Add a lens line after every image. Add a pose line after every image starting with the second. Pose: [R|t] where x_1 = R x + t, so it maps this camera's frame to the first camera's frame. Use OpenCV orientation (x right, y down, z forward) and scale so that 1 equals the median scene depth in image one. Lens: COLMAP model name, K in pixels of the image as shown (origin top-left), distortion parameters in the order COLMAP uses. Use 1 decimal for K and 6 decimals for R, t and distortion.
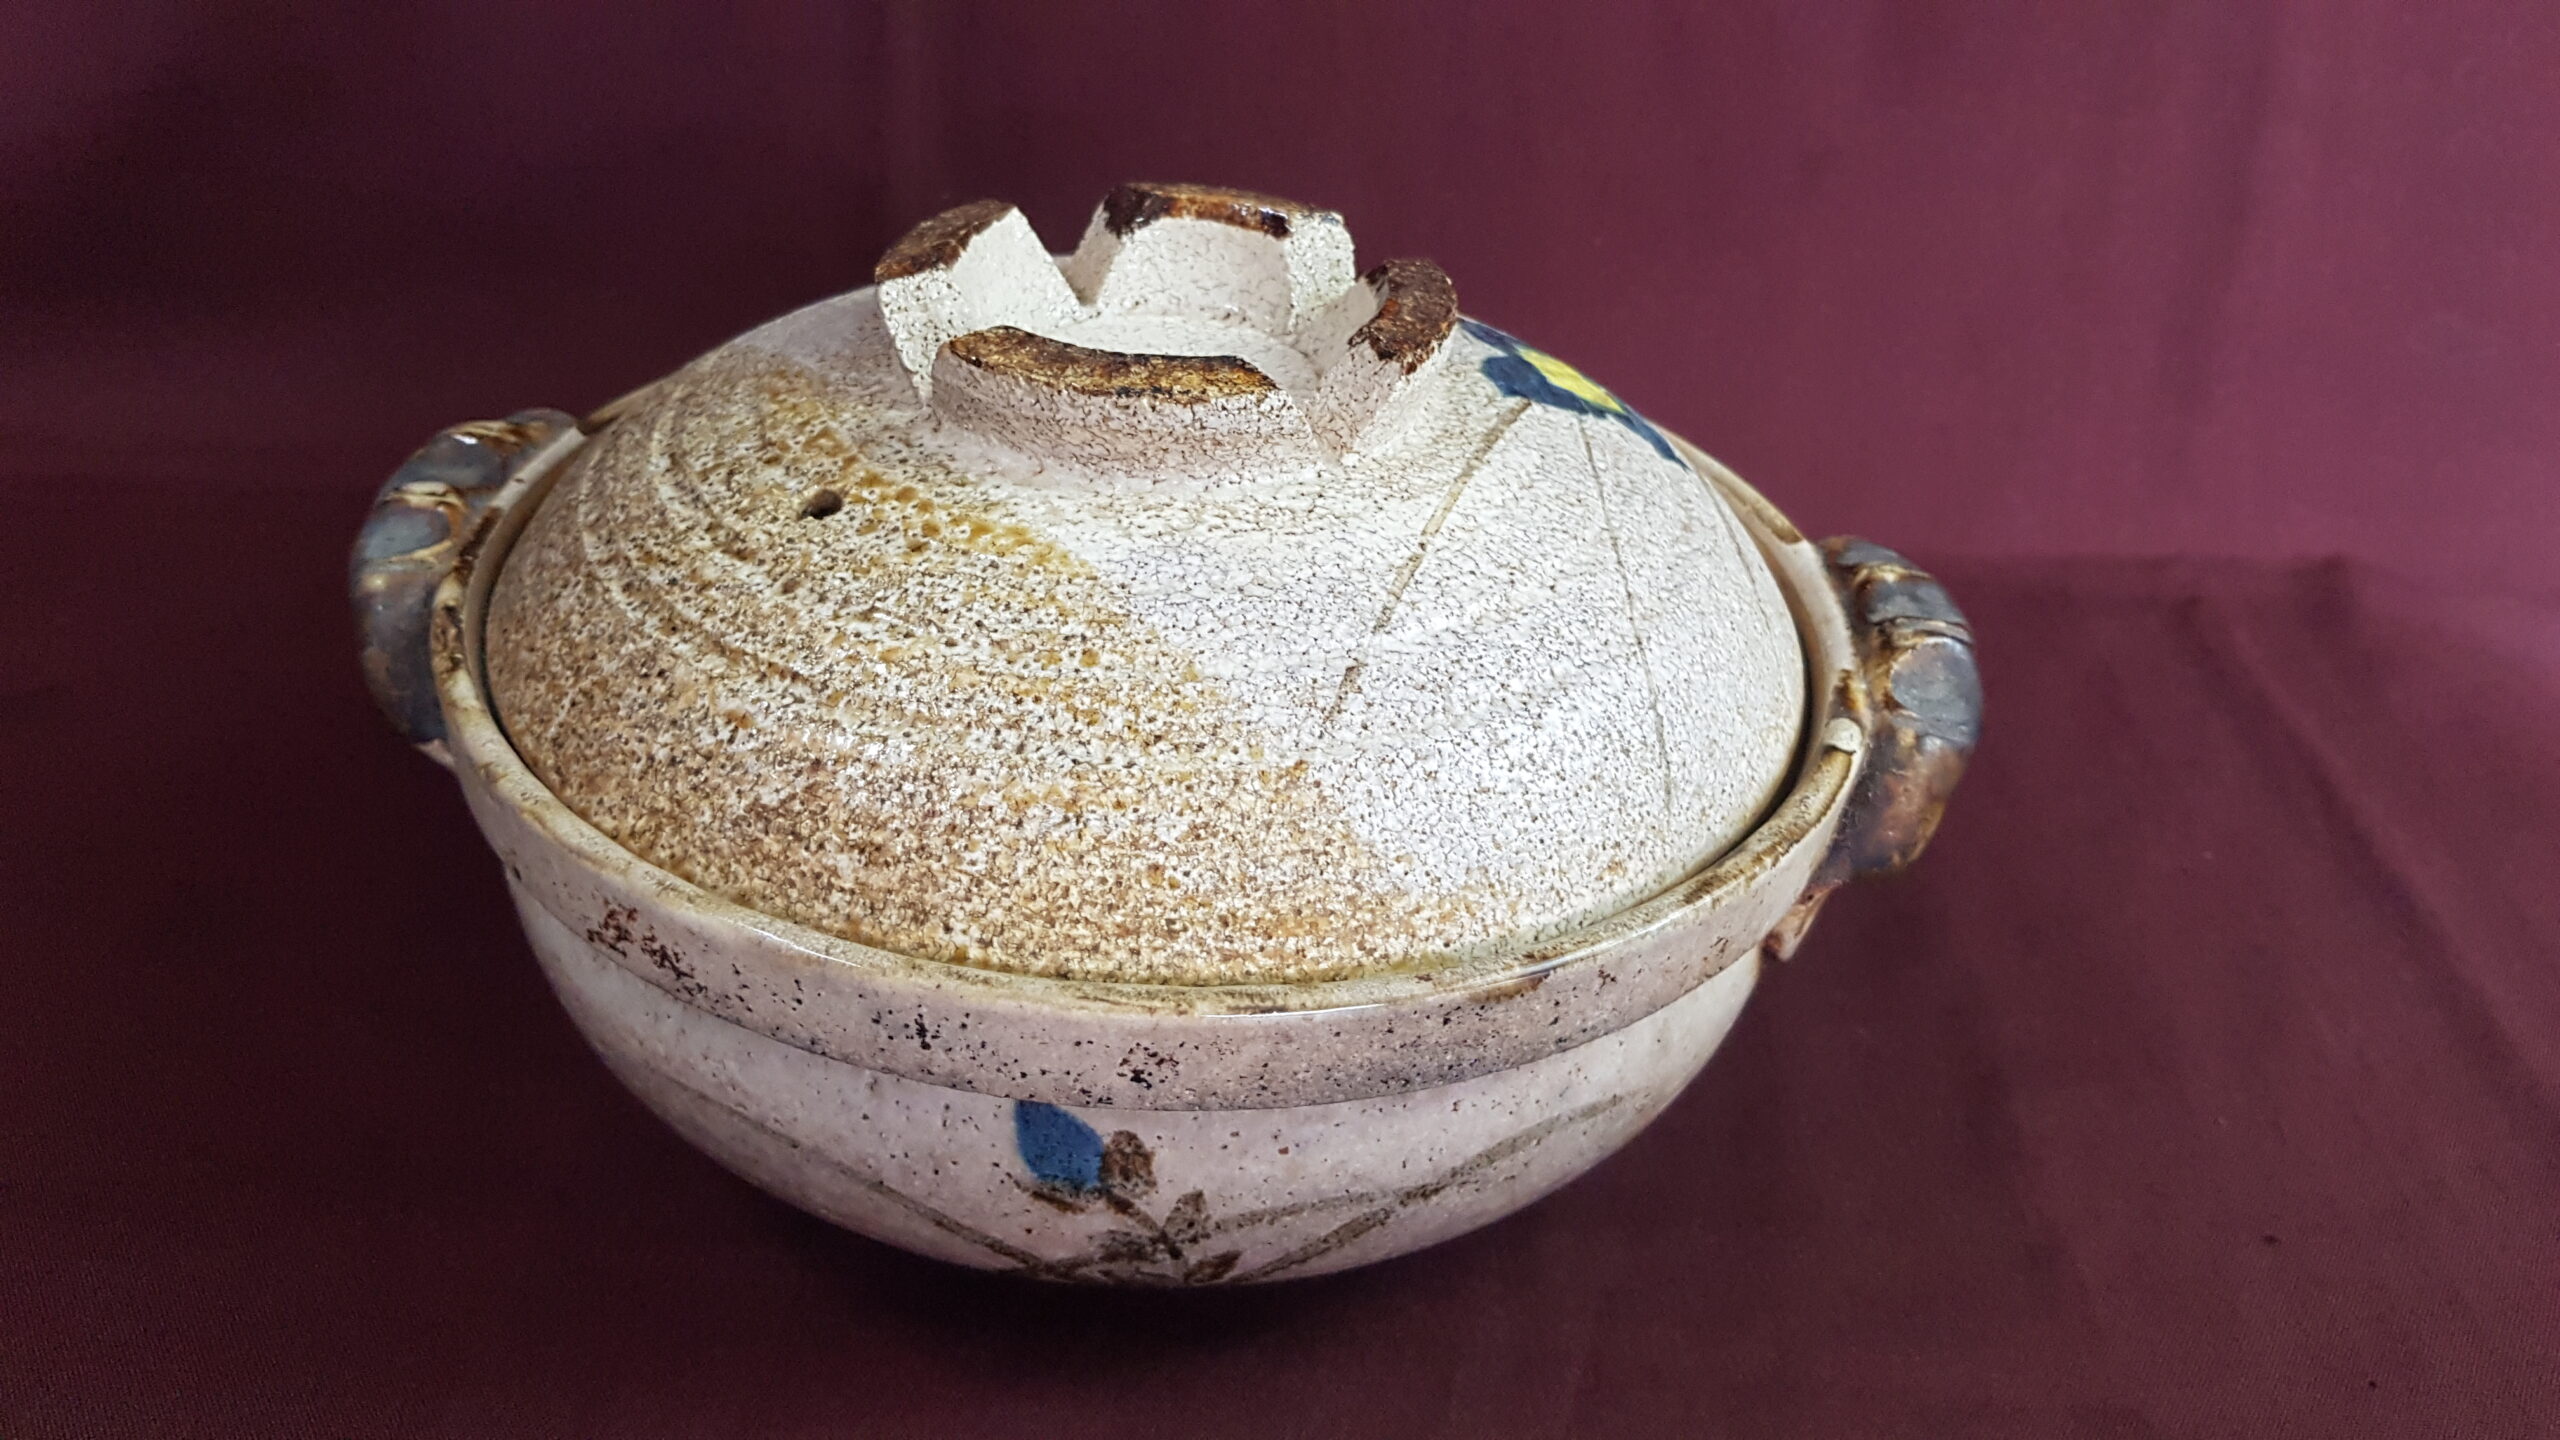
lens RADIAL K [[2056.2, 0, 1221.8], [0, 2056.2, 651.4], [0, 0, 1]] dist [0.172550, -0.465024]
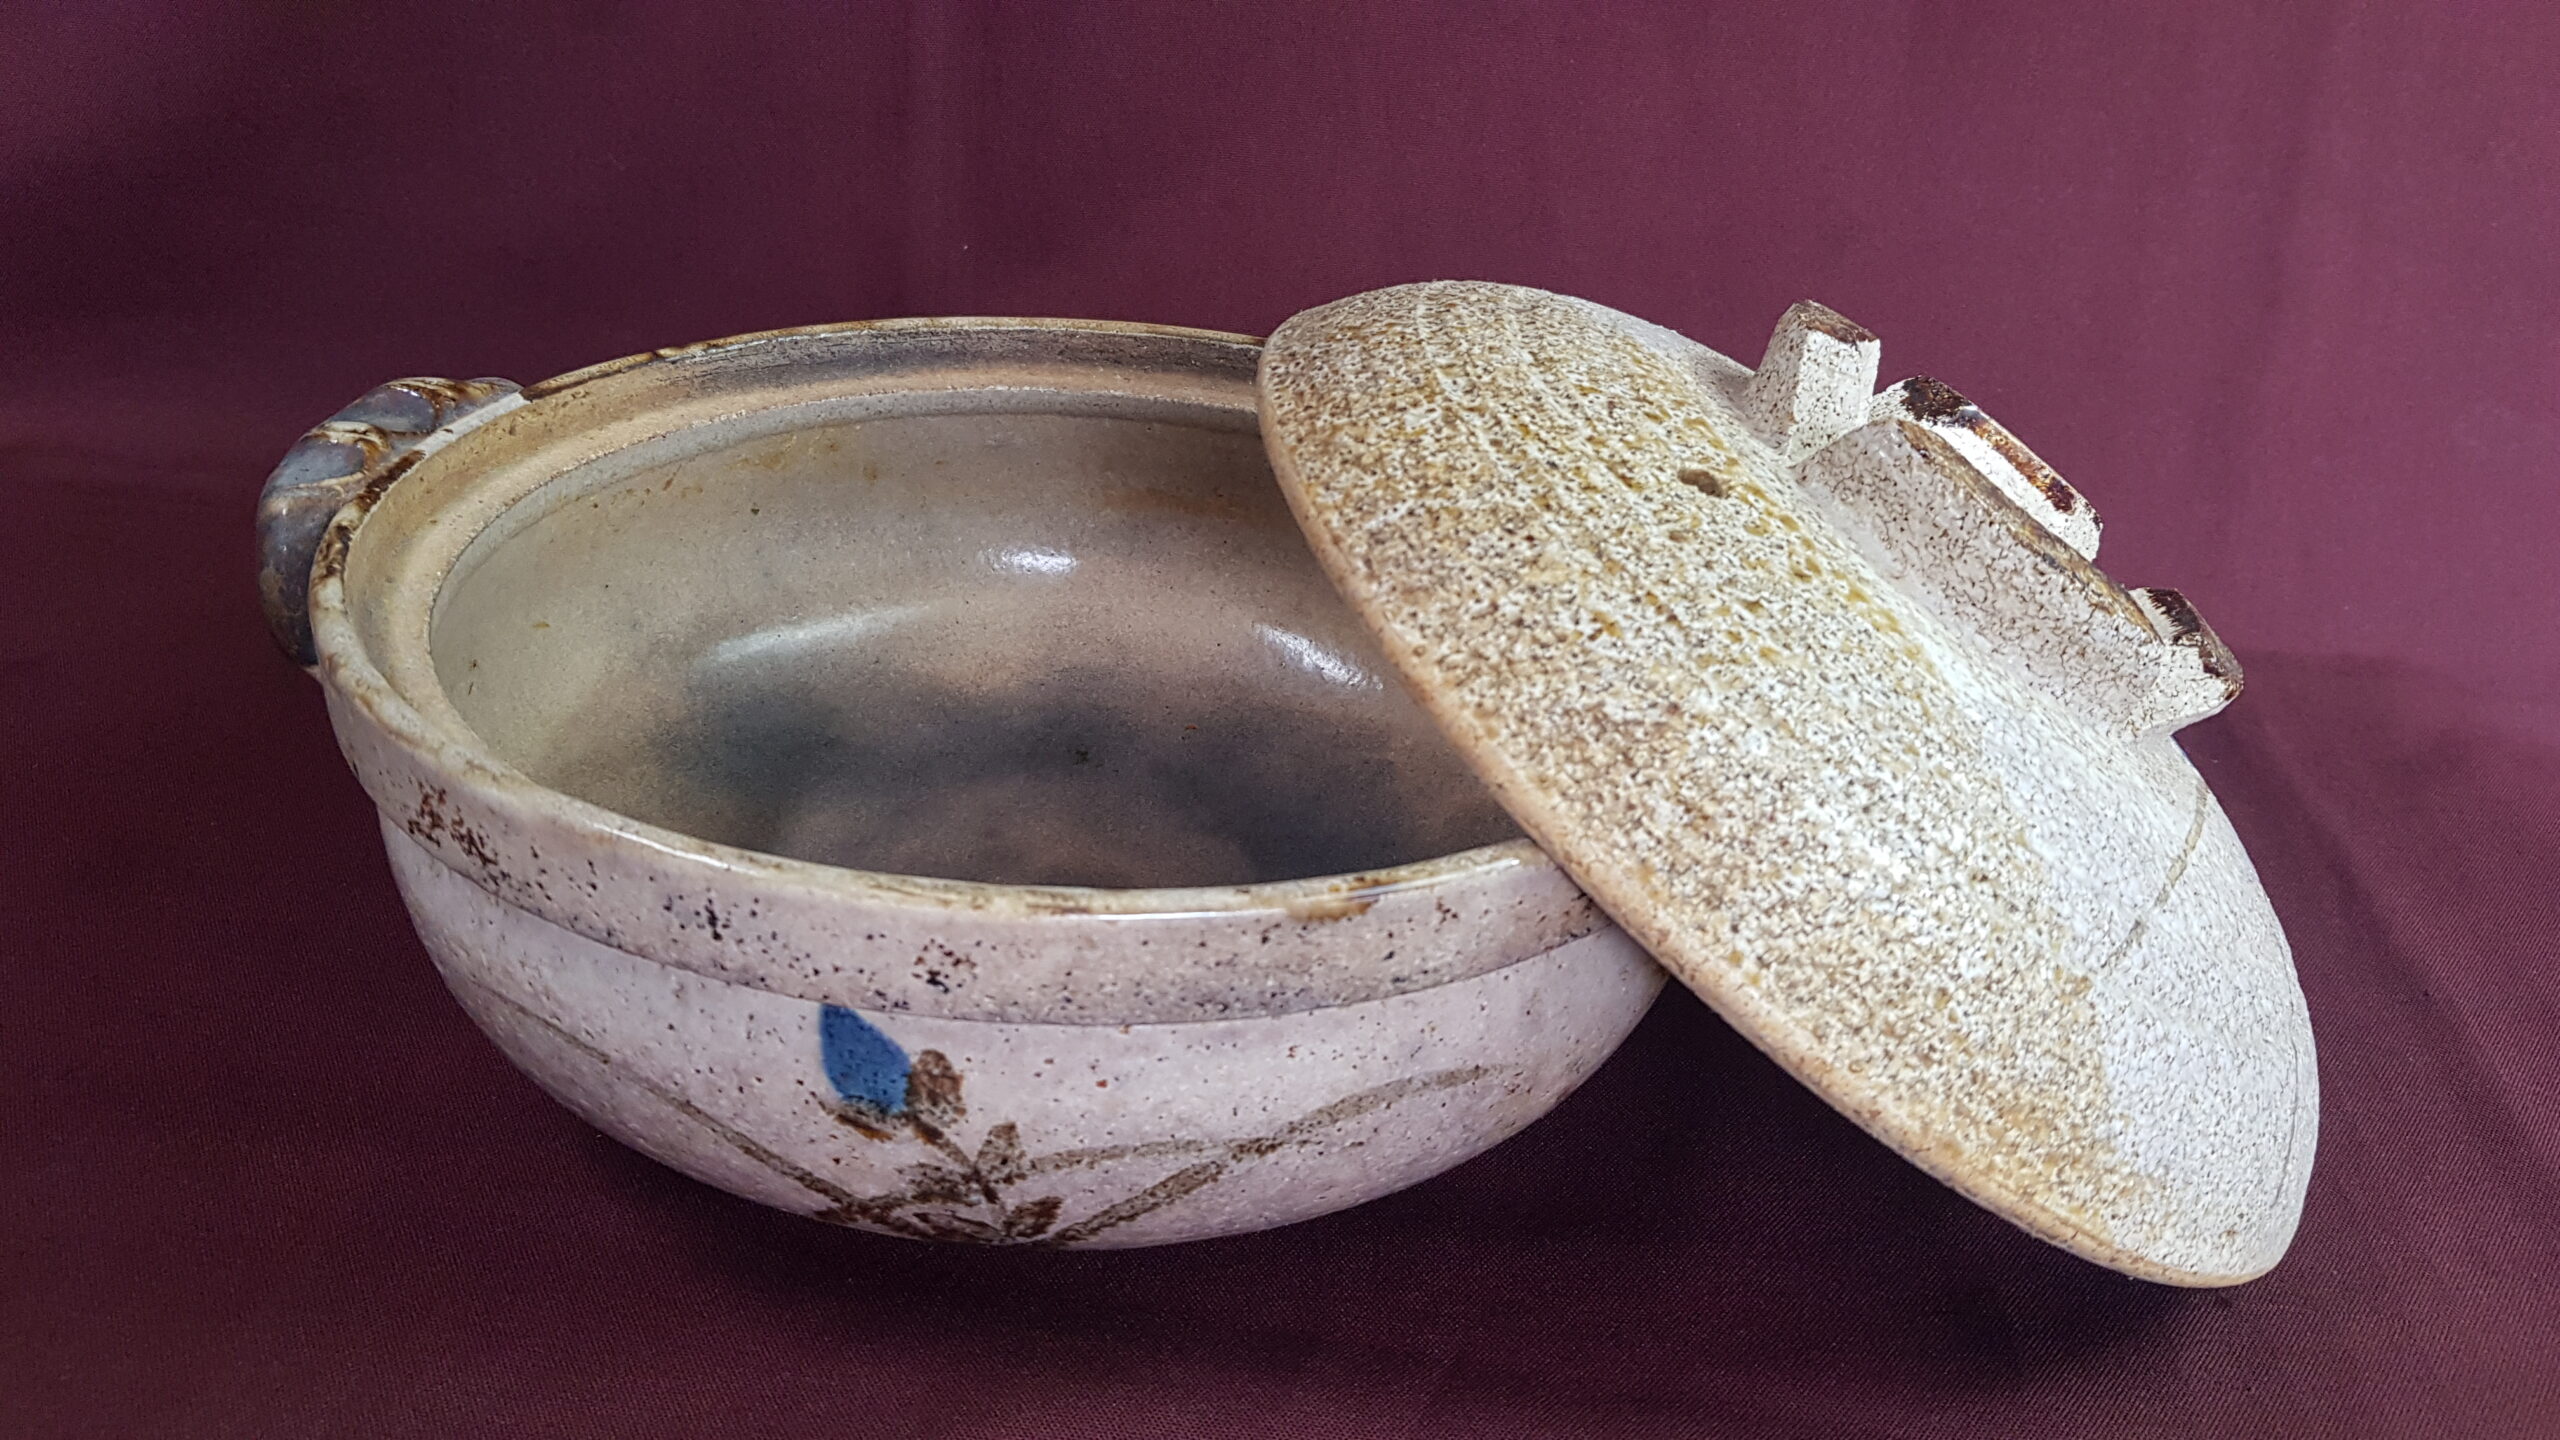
lens RADIAL K [[2041.8, 0, 1255.0], [0, 2041.8, 675.4], [0, 0, 1]] dist [0.168985, -0.438163]
pose [[0.828456, 0.549503, 0.108204, -0.460608], [-0.536741, 0.834173, -0.126744, 0.263006], [-0.159907, 0.046924, 0.986016, 0.084399]]
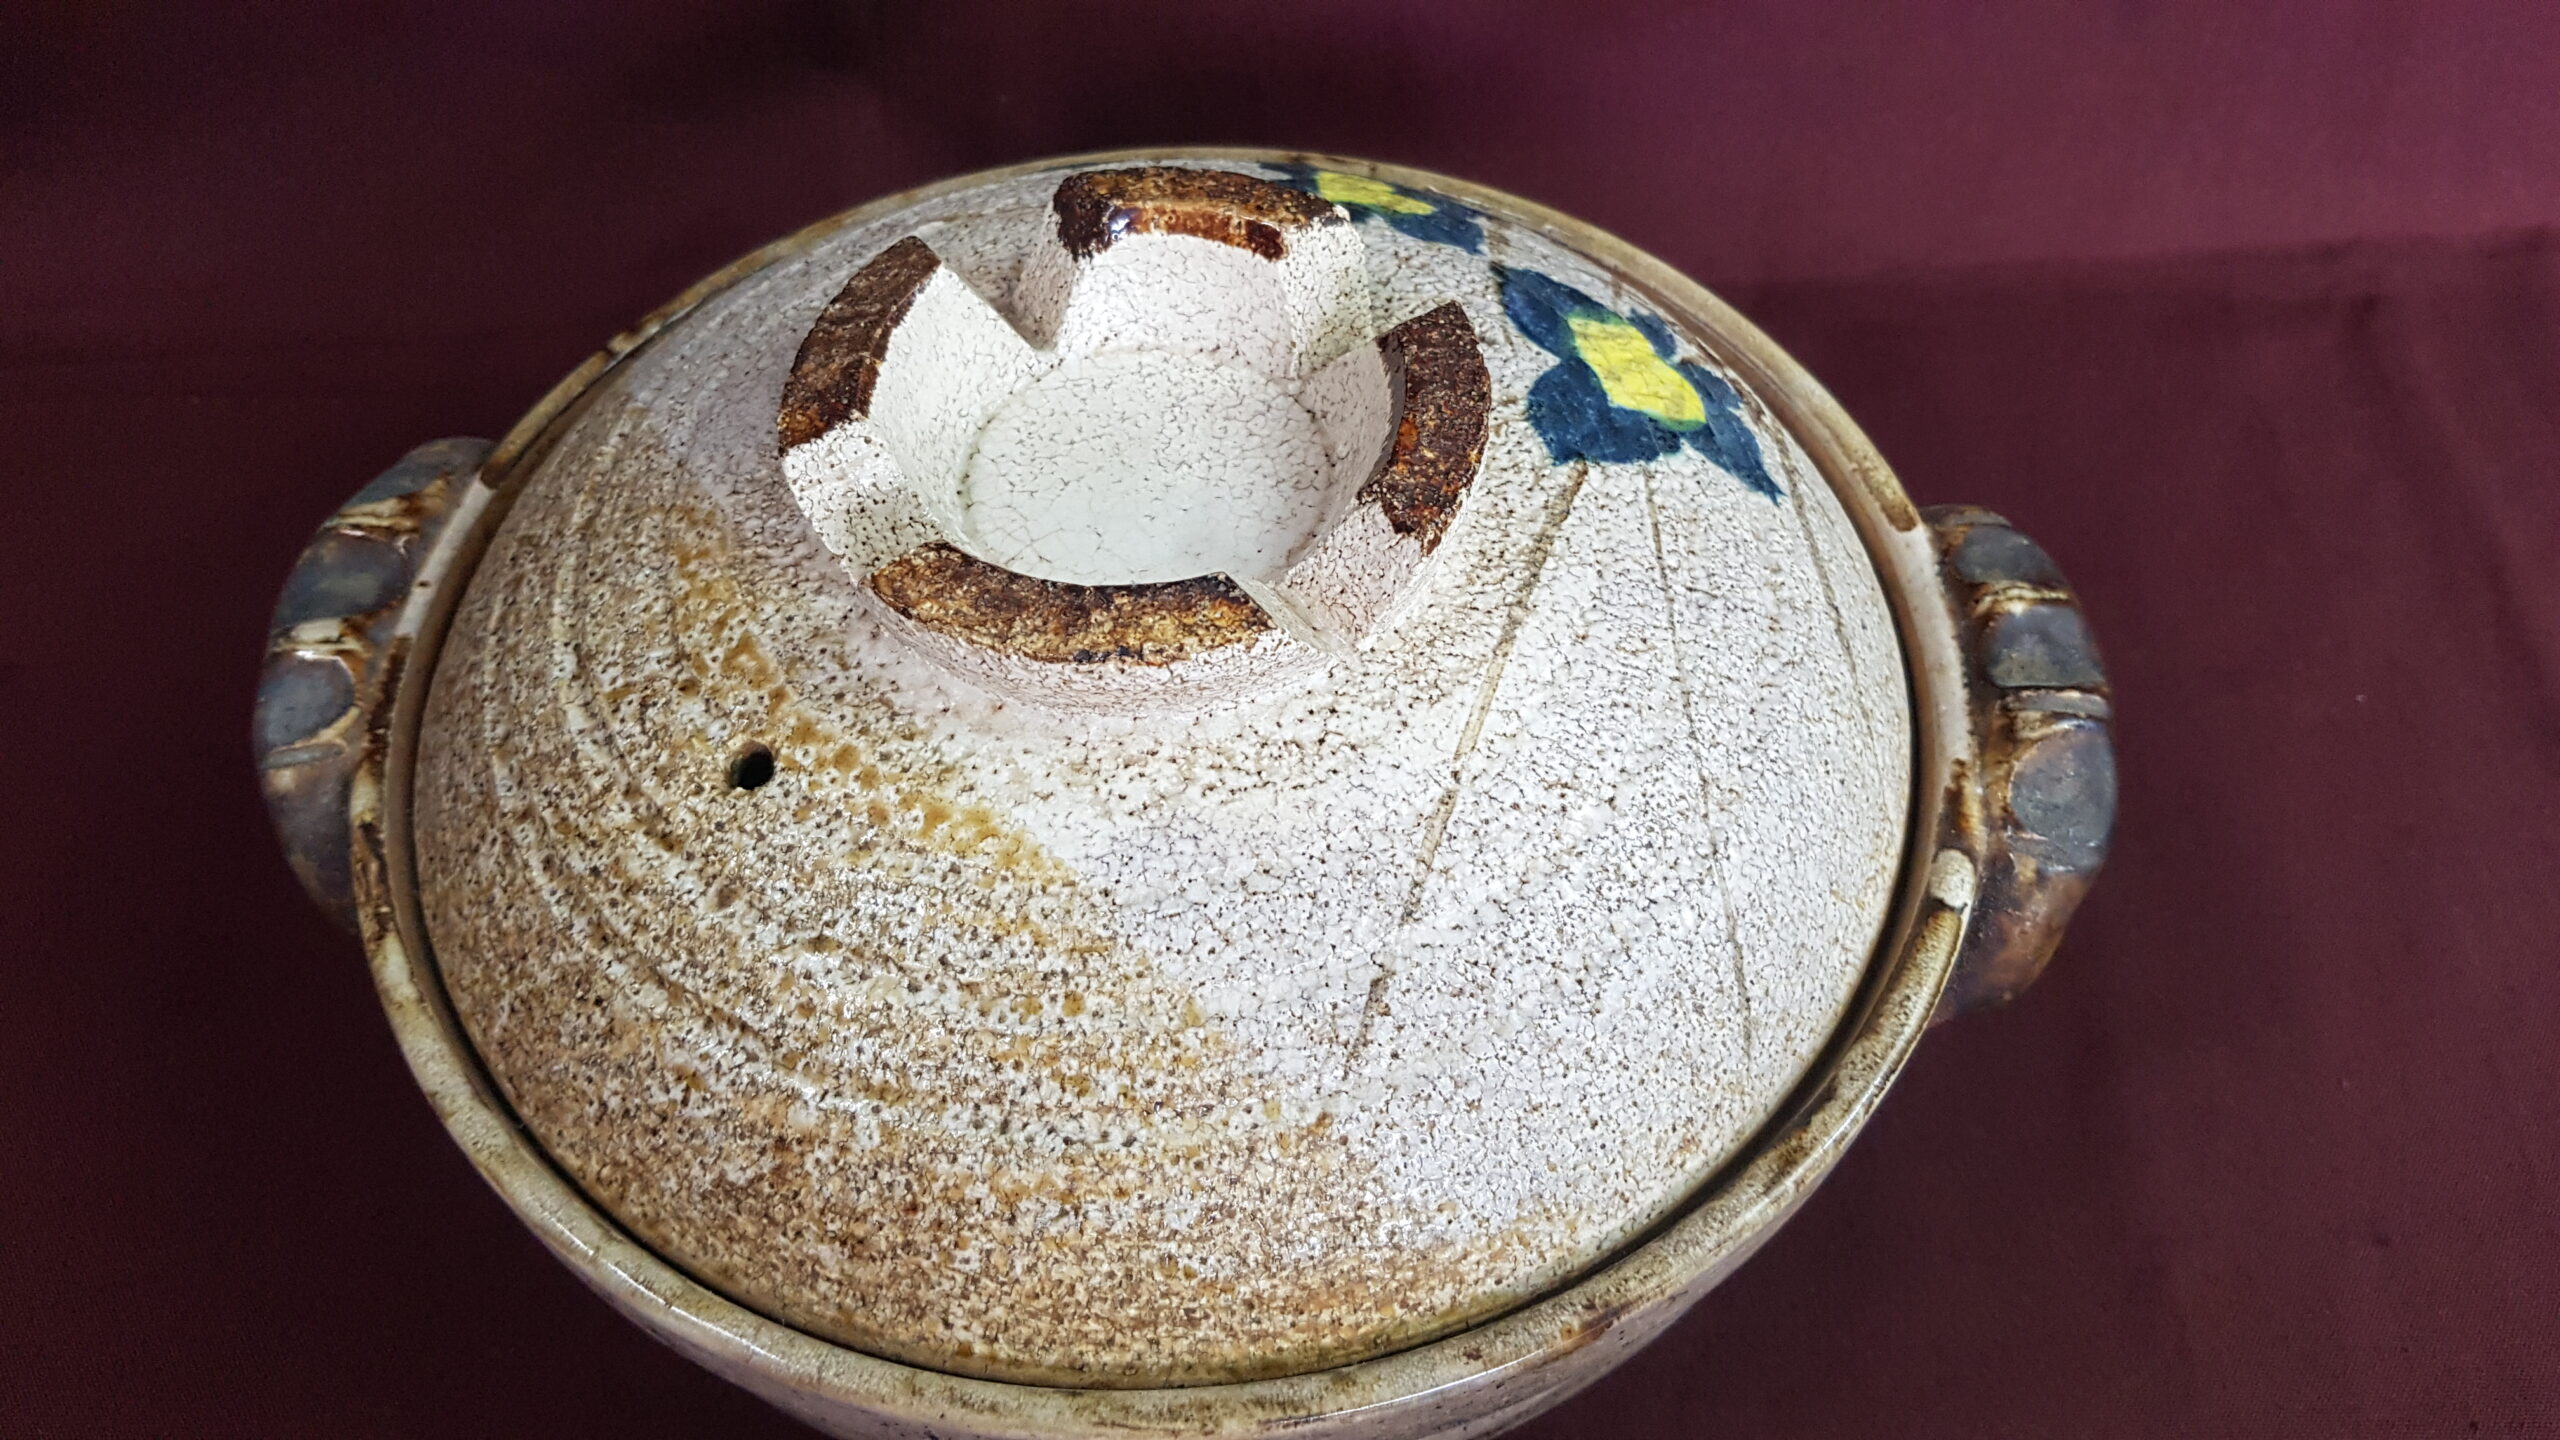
lens RADIAL K [[2064.9, 0, 1253.6], [0, 2064.9, 693.5], [0, 0, 1]] dist [0.163686, -0.465774]
pose [[0.996422, -0.068317, -0.049759, 0.063287], [0.081507, 0.932482, 0.351901, -0.416720], [0.022358, -0.354697, 0.934714, 0.228987]]
